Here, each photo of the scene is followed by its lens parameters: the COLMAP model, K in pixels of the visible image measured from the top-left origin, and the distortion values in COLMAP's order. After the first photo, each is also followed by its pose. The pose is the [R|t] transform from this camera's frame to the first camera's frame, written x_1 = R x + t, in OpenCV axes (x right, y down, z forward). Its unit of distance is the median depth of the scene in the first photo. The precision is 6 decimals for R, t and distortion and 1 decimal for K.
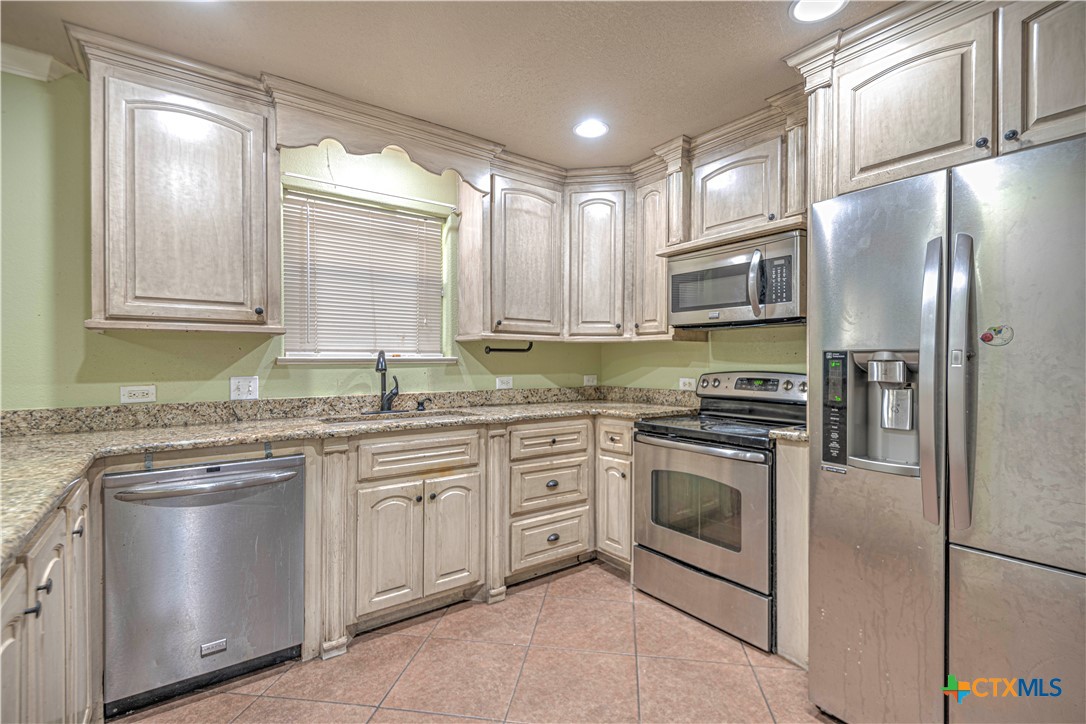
lens RADIAL K [[500.9, 0, 553.6], [0, 500.9, 363.4], [0, 0, 1]] dist [0.023674, -0.013457]
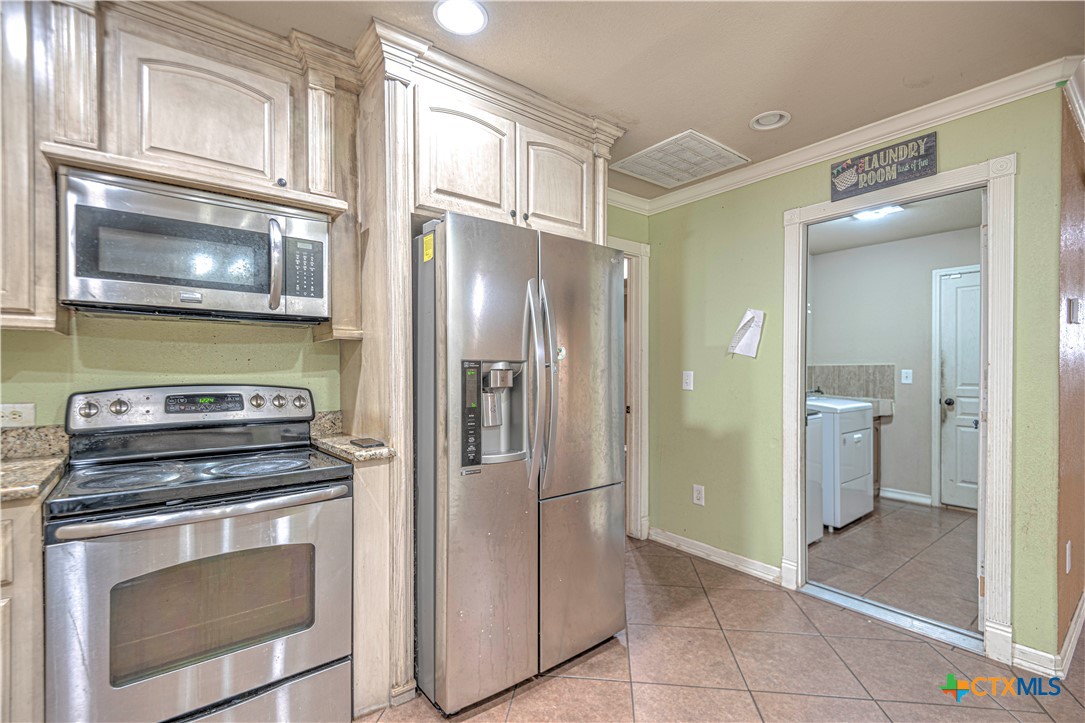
lens RADIAL K [[500.4, 0, 561.0], [0, 500.4, 377.9], [0, 0, 1]] dist [0.023674, -0.013457]
pose [[-0.040319, -0.014907, 0.999076, -0.342411], [0.005042, 0.999873, 0.015123, -0.001880], [-0.999174, 0.005647, -0.040239, 0.579335]]
